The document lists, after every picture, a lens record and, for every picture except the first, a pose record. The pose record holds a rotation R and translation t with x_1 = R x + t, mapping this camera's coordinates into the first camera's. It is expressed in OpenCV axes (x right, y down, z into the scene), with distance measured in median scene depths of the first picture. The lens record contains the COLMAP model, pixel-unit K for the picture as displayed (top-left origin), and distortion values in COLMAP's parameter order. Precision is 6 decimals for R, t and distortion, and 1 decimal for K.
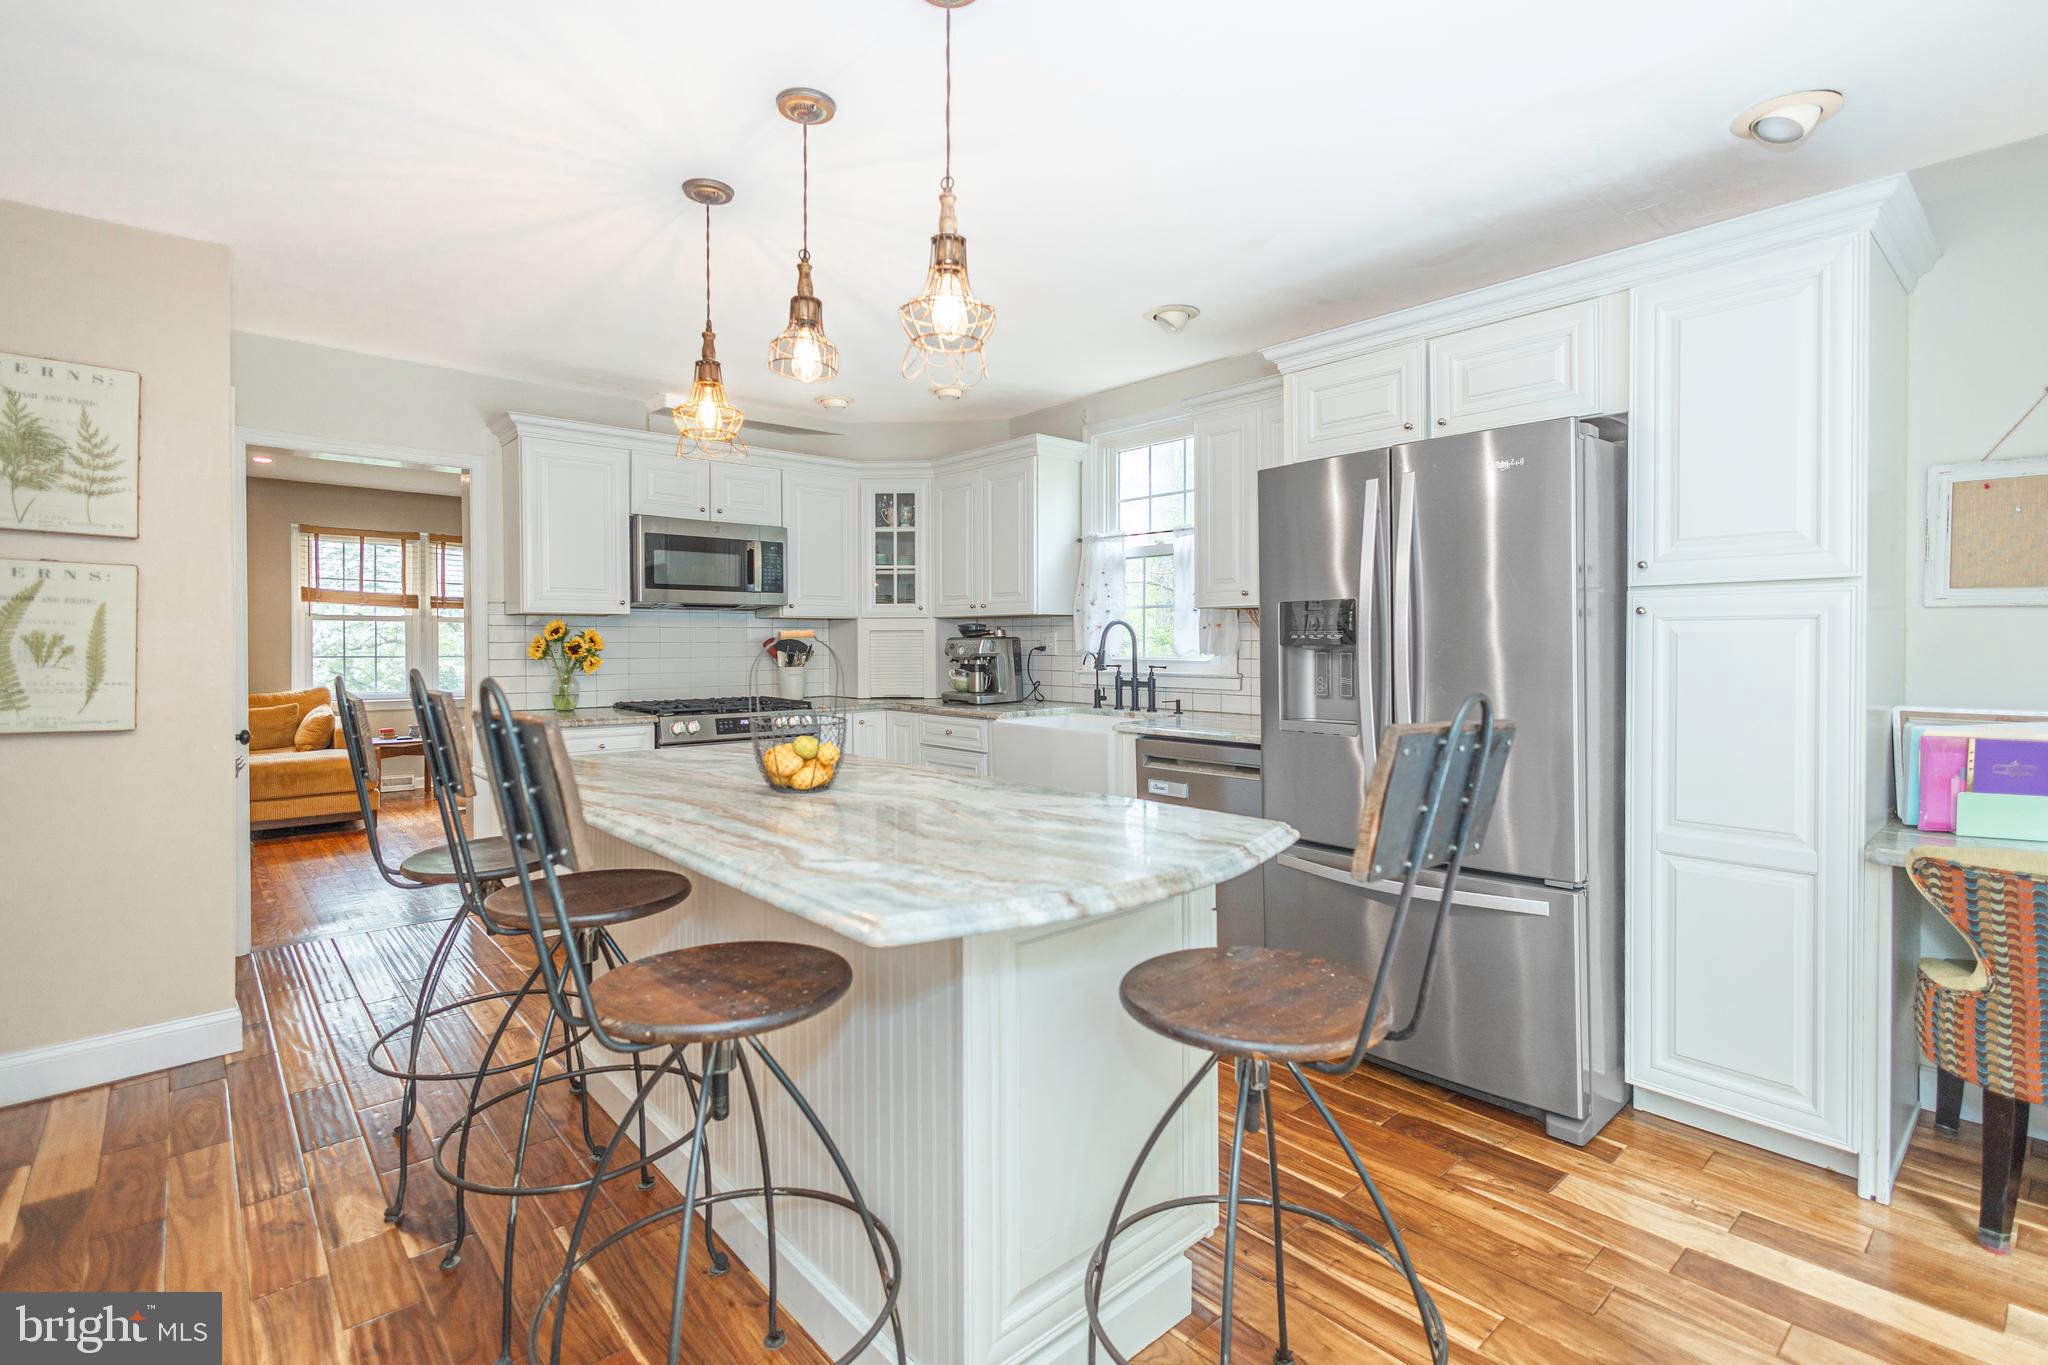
lens RADIAL K [[944.6, 0, 1022.0], [0, 944.6, 654.5], [0, 0, 1]] dist [0.008834, -0.002516]
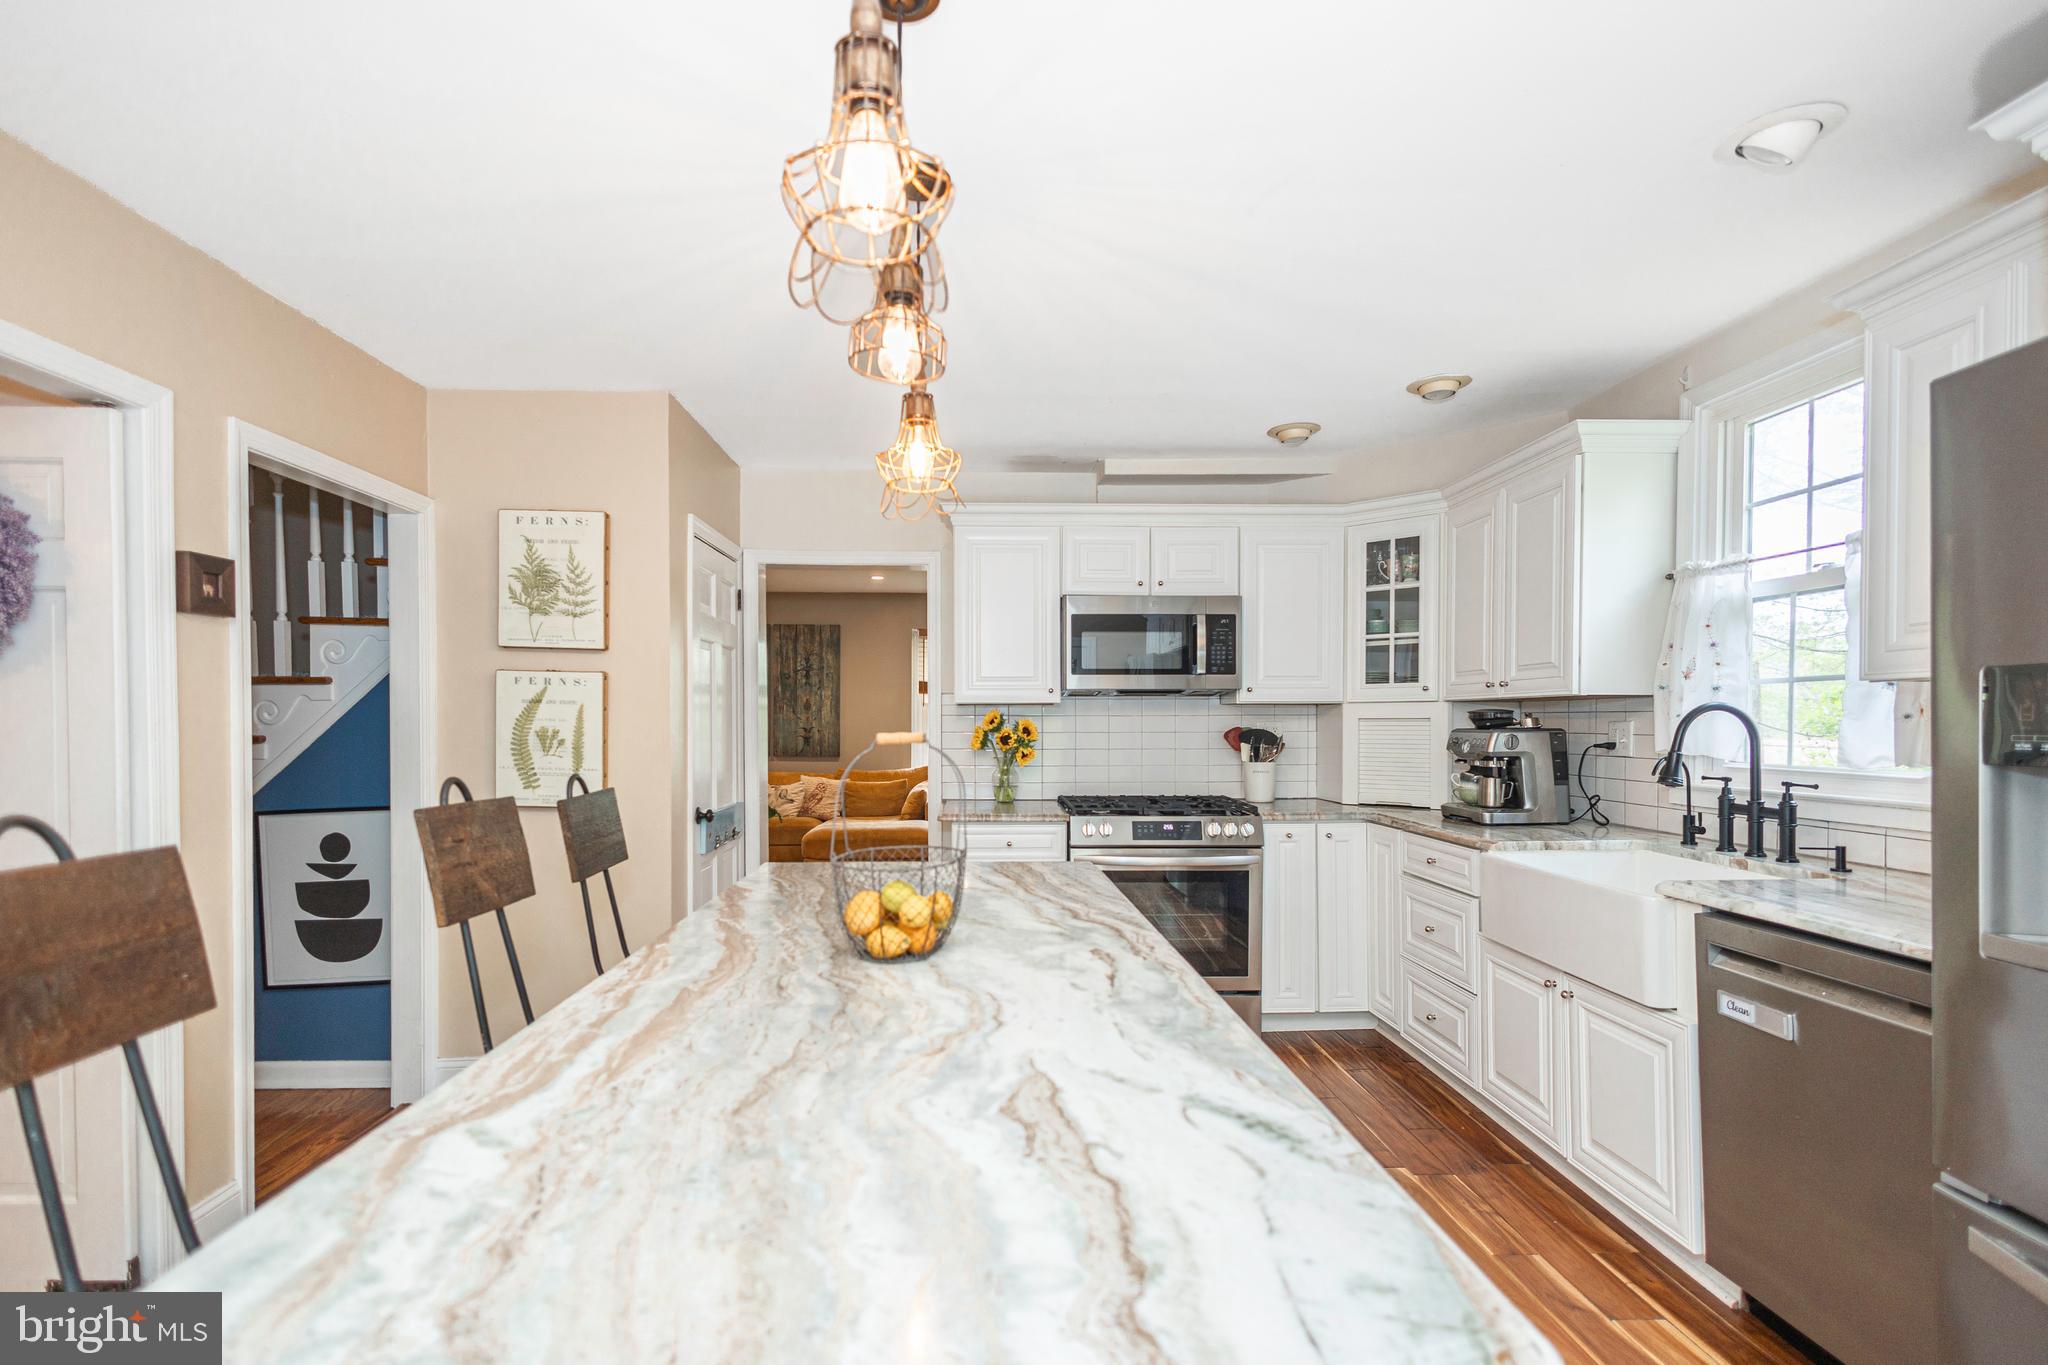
lens RADIAL K [[944.6, 0, 994.5], [0, 944.6, 742.6], [0, 0, 1]] dist [0.008834, -0.002516]
pose [[0.766153, 0.014459, -0.642495, 0.127537], [-0.009372, 0.999892, 0.011327, -0.012808], [0.642590, -0.002656, 0.766206, 0.228052]]
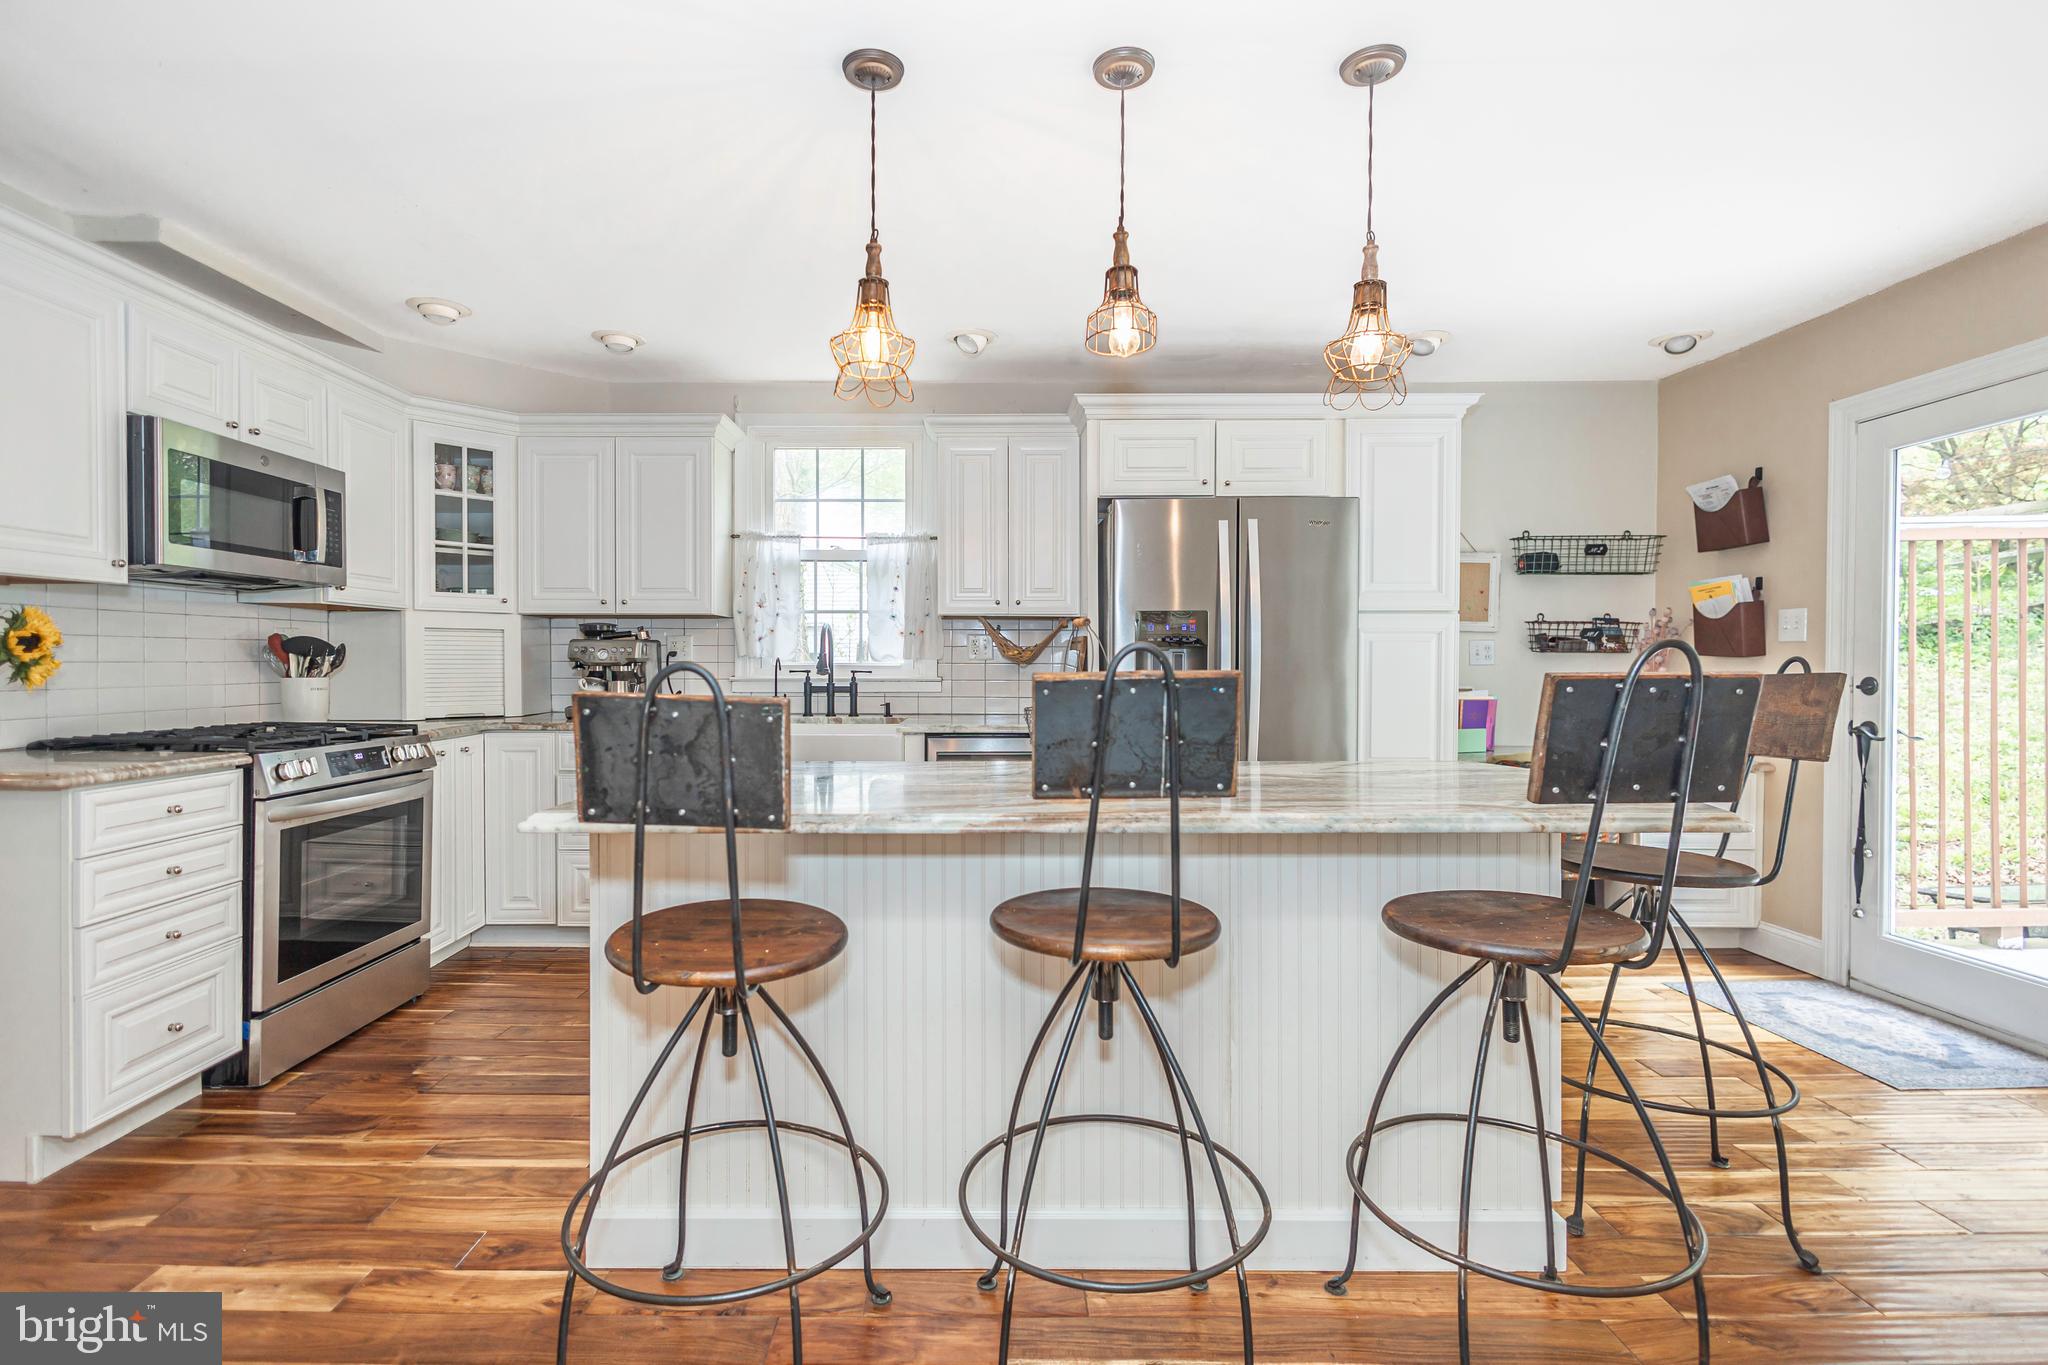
lens RADIAL K [[944.6, 0, 1015.7], [0, 944.6, 674.5], [0, 0, 1]] dist [0.008834, -0.002516]
pose [[0.663325, -0.005189, 0.748314, -0.457491], [0.007574, 0.999971, 0.000221, 0.015591], [-0.748293, 0.005521, 0.663345, 0.193936]]
